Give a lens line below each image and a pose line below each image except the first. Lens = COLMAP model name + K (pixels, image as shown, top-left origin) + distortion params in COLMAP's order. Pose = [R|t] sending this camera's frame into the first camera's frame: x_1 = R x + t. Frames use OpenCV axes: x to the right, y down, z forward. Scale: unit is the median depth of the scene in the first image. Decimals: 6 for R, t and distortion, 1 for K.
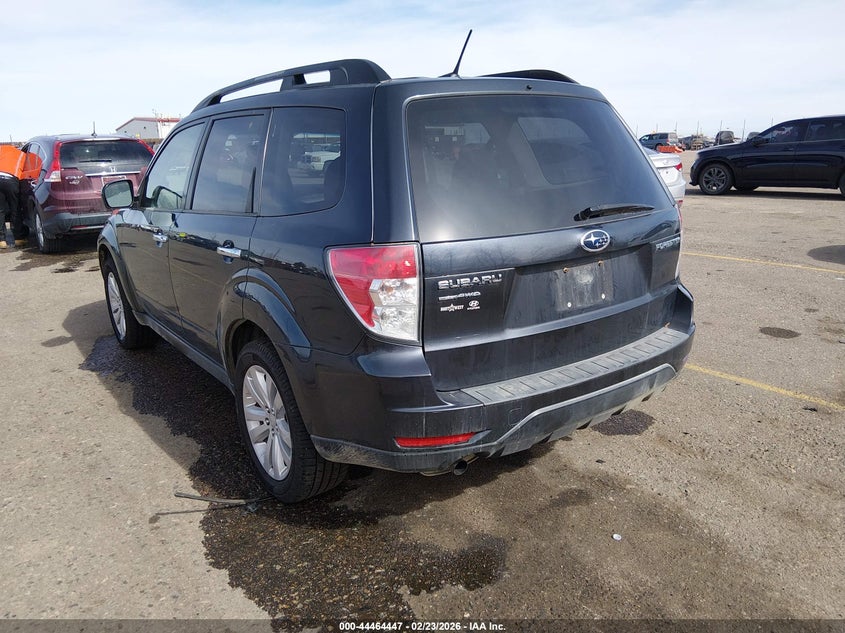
lens RADIAL K [[731.3, 0, 422.5], [0, 731.3, 316.5], [0, 0, 1]] dist [0.047120, 0.000397]
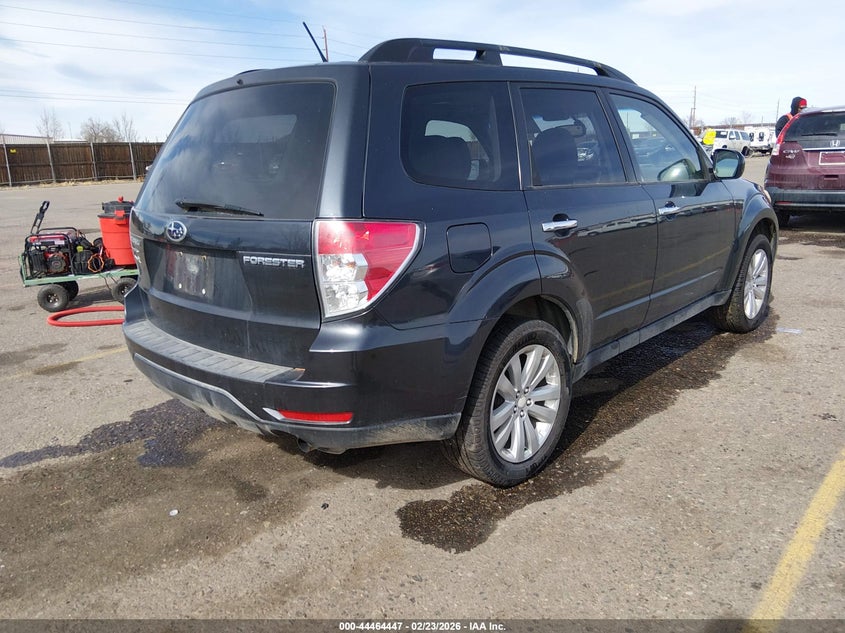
lens RADIAL K [[715.0, 0, 422.5], [0, 715.0, 316.5], [0, 0, 1]] dist [0.000494, 0.002413]
pose [[0.060993, 0.248855, -0.966618, 1.142545], [-0.192216, 0.953223, 0.233278, -0.262561], [0.979455, 0.171571, 0.105974, 1.127531]]
